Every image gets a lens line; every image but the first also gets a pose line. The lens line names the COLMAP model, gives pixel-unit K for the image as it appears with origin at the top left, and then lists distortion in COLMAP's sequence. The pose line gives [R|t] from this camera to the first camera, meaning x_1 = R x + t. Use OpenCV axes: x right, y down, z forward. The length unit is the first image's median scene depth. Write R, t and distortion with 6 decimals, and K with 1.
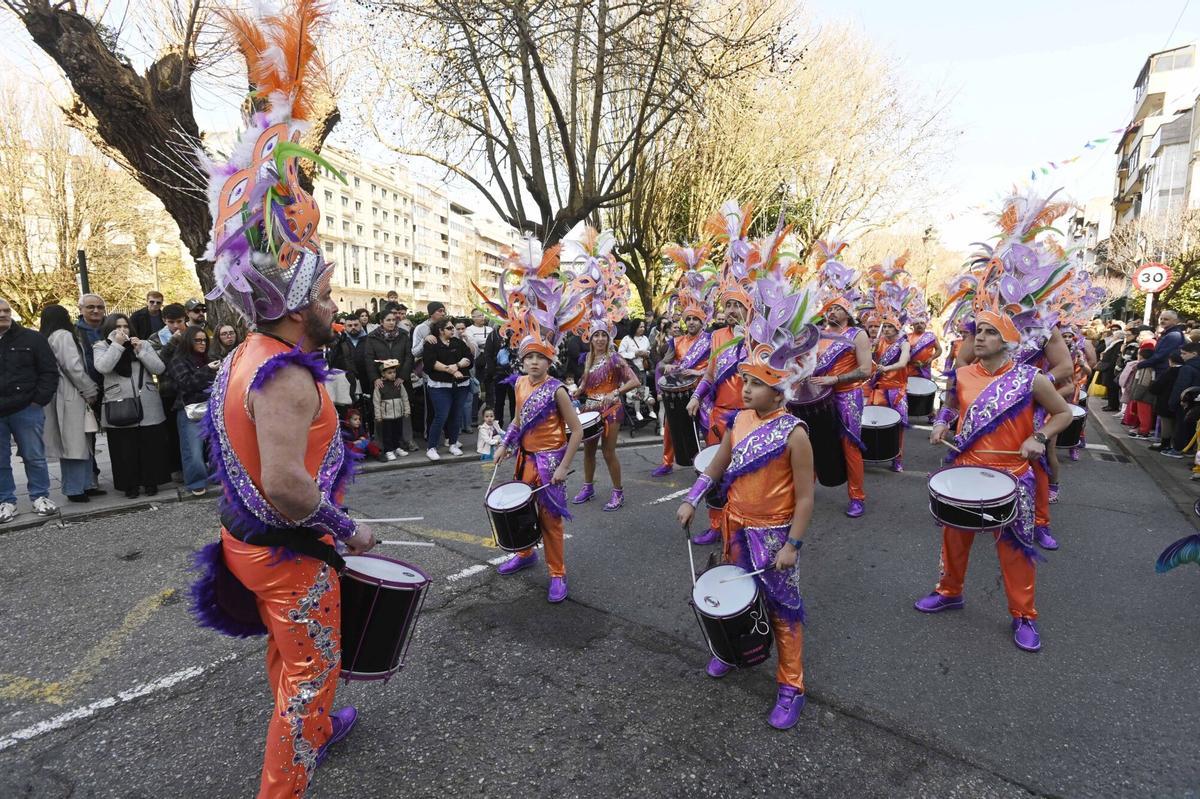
lens RADIAL K [[570.0, 0, 605.0], [0, 570.0, 397.5], [0, 0, 1]] dist [-0.005522, -0.001306]
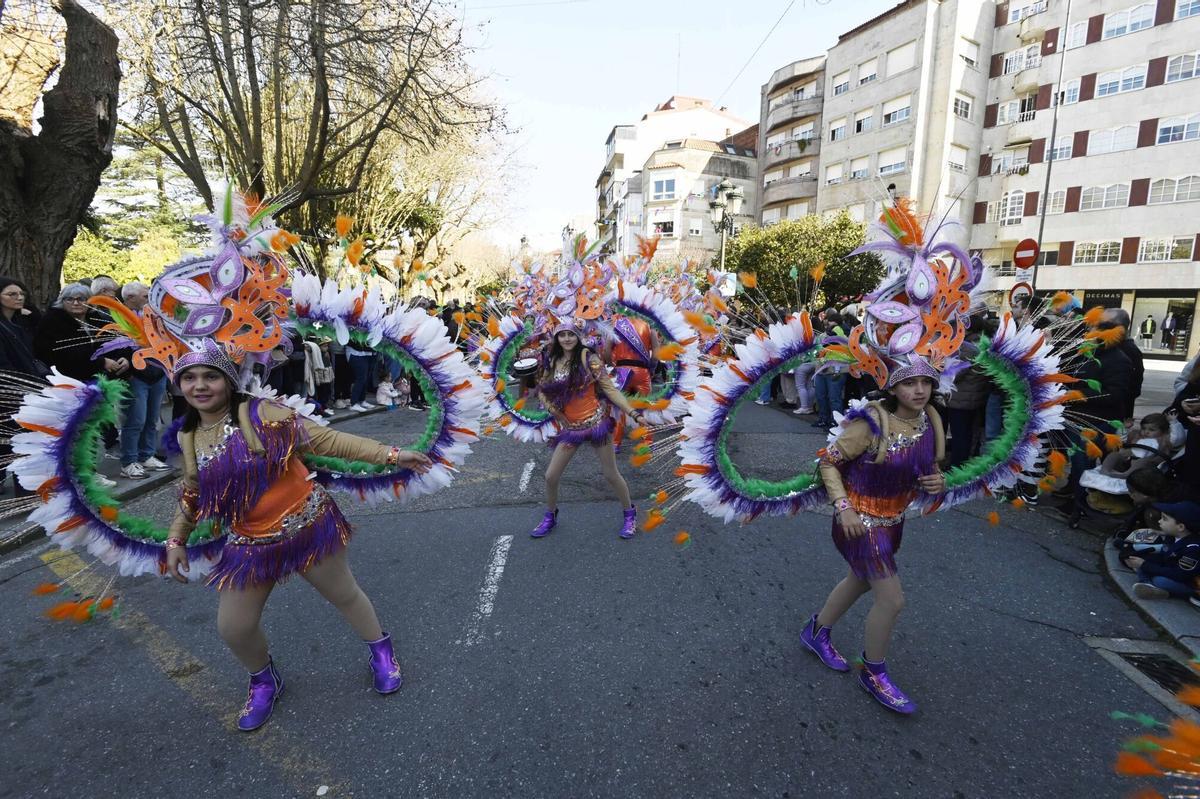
lens RADIAL K [[570.0, 0, 601.9], [0, 570.0, 404.4], [0, 0, 1]] dist [-0.005522, -0.001306]
pose [[0.727228, -0.098744, 0.679256, -0.150139], [0.069162, 0.995103, 0.070613, 0.007105], [-0.682902, -0.004373, 0.730497, -0.064544]]
